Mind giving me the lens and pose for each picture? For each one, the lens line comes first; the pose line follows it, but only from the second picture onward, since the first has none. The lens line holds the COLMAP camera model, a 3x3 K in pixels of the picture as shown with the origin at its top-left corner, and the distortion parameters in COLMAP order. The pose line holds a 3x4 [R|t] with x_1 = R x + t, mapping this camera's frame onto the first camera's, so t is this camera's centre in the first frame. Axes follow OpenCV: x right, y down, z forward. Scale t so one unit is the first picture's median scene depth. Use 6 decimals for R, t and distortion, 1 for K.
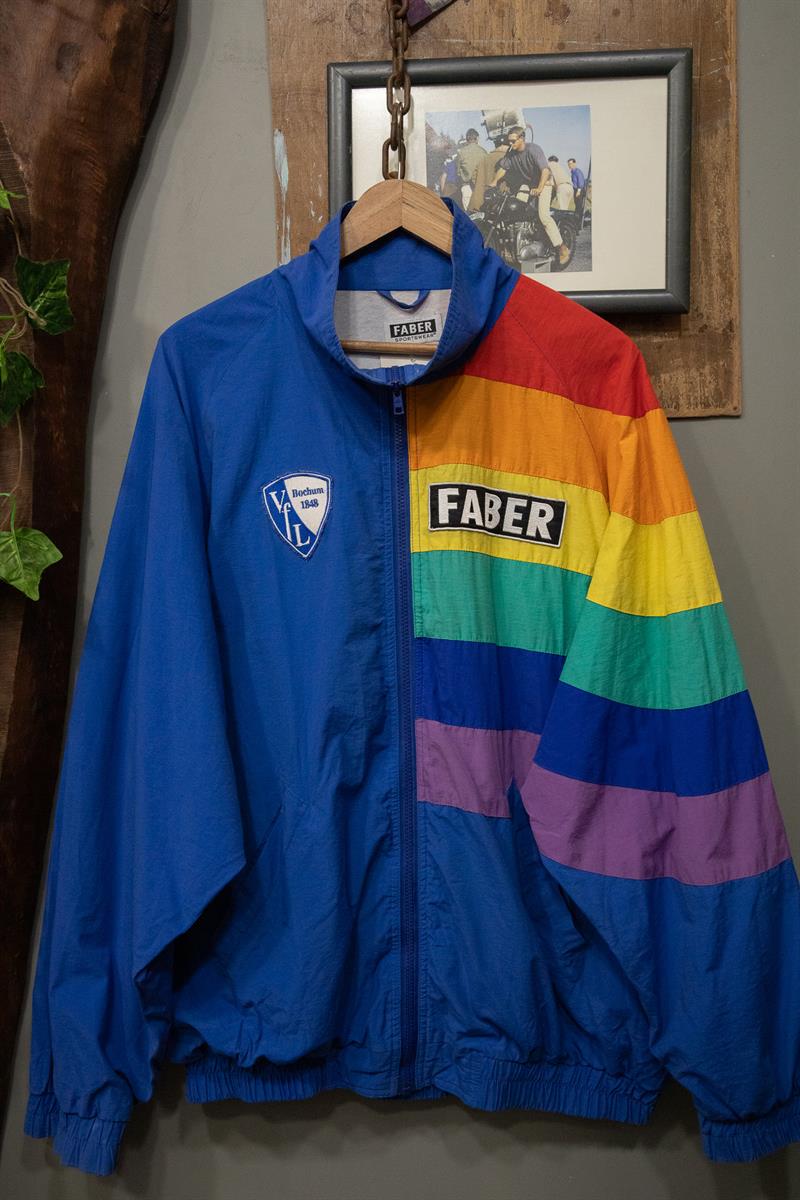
lens RADIAL K [[1099.1, 0, 393.1], [0, 1099.1, 603.2], [0, 0, 1]] dist [-0.020770, 0.000000]
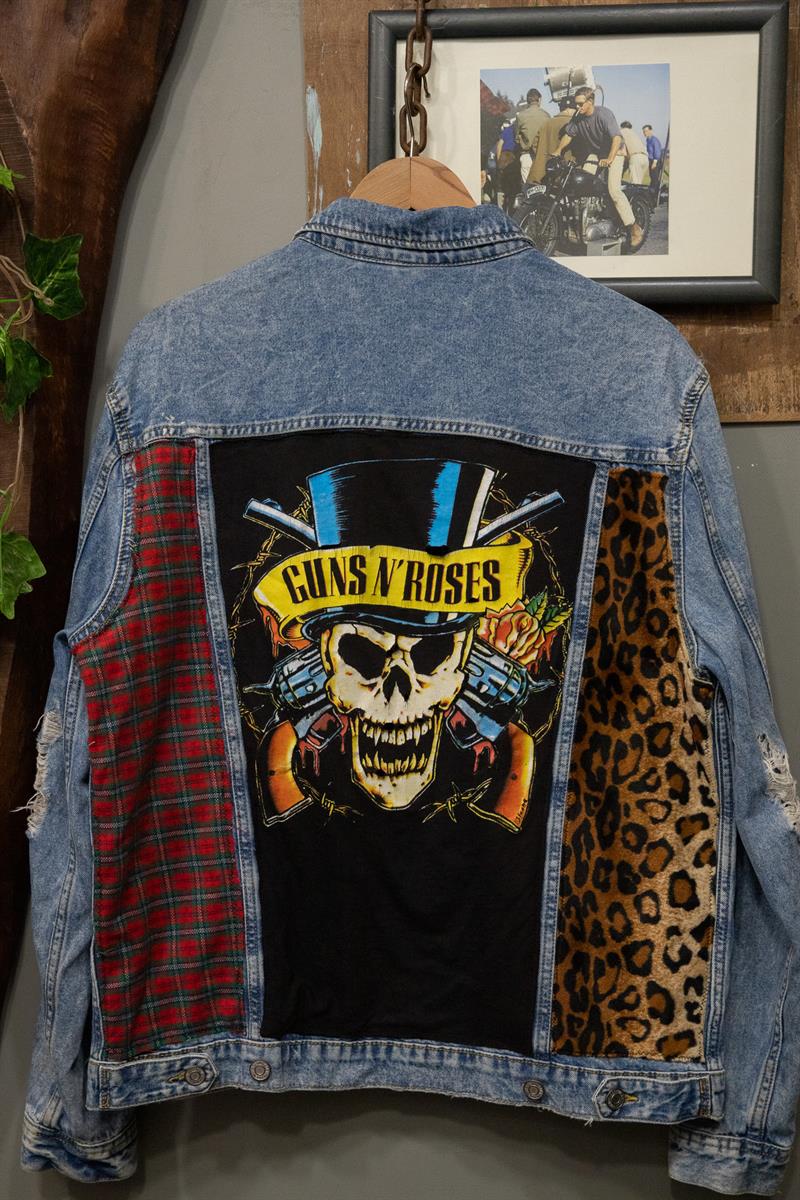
lens RADIAL K [[1649.0, 0, 394.6], [0, 1649.0, 609.5], [0, 0, 1]] dist [0.101335, 0.000000]
pose [[0.999888, 0.014782, -0.002347, -0.029437], [-0.014871, 0.998930, -0.043785, 0.041180], [0.001697, 0.043815, 0.999038, -0.310635]]
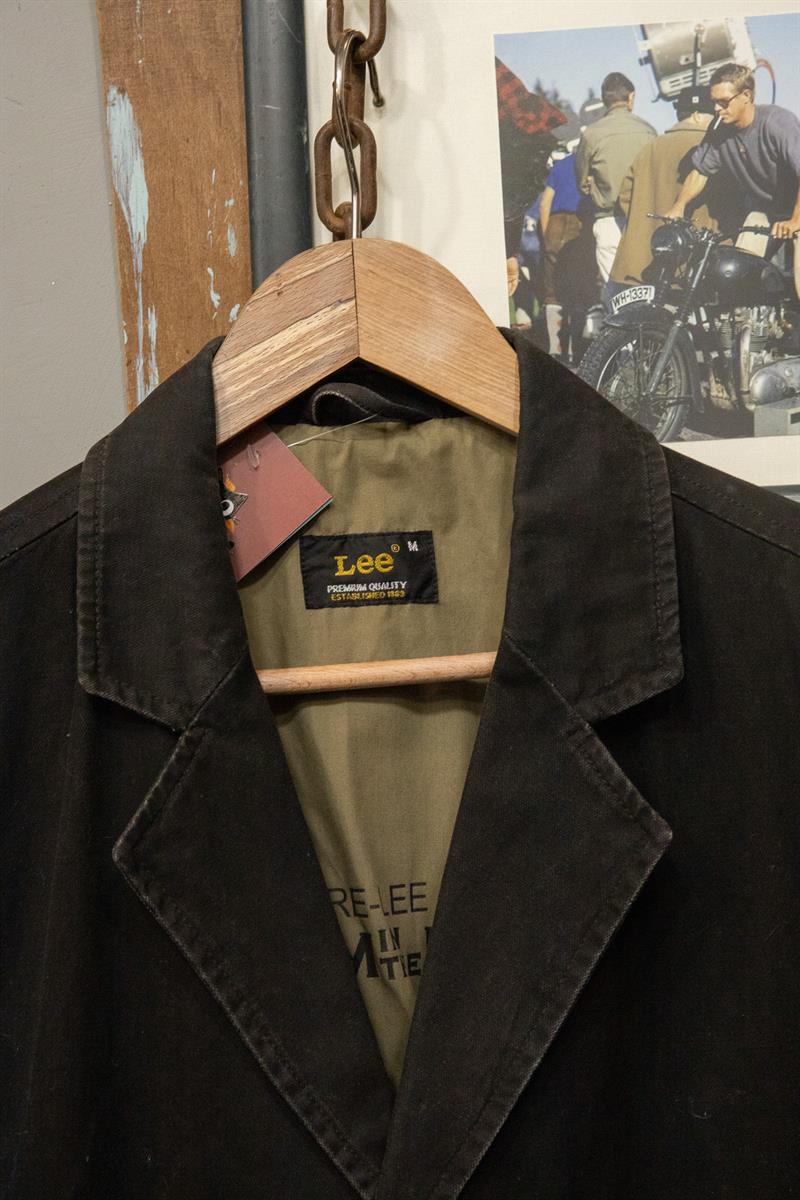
lens RADIAL K [[2153.1, 0, 395.3], [0, 2153.1, 610.0], [0, 0, 1]] dist [0.164569, 0.000000]
pose [[0.999357, -0.033879, 0.011727, -0.021838], [0.034696, 0.996324, -0.078329, -0.185410], [-0.009031, 0.078686, 0.996859, 0.243022]]
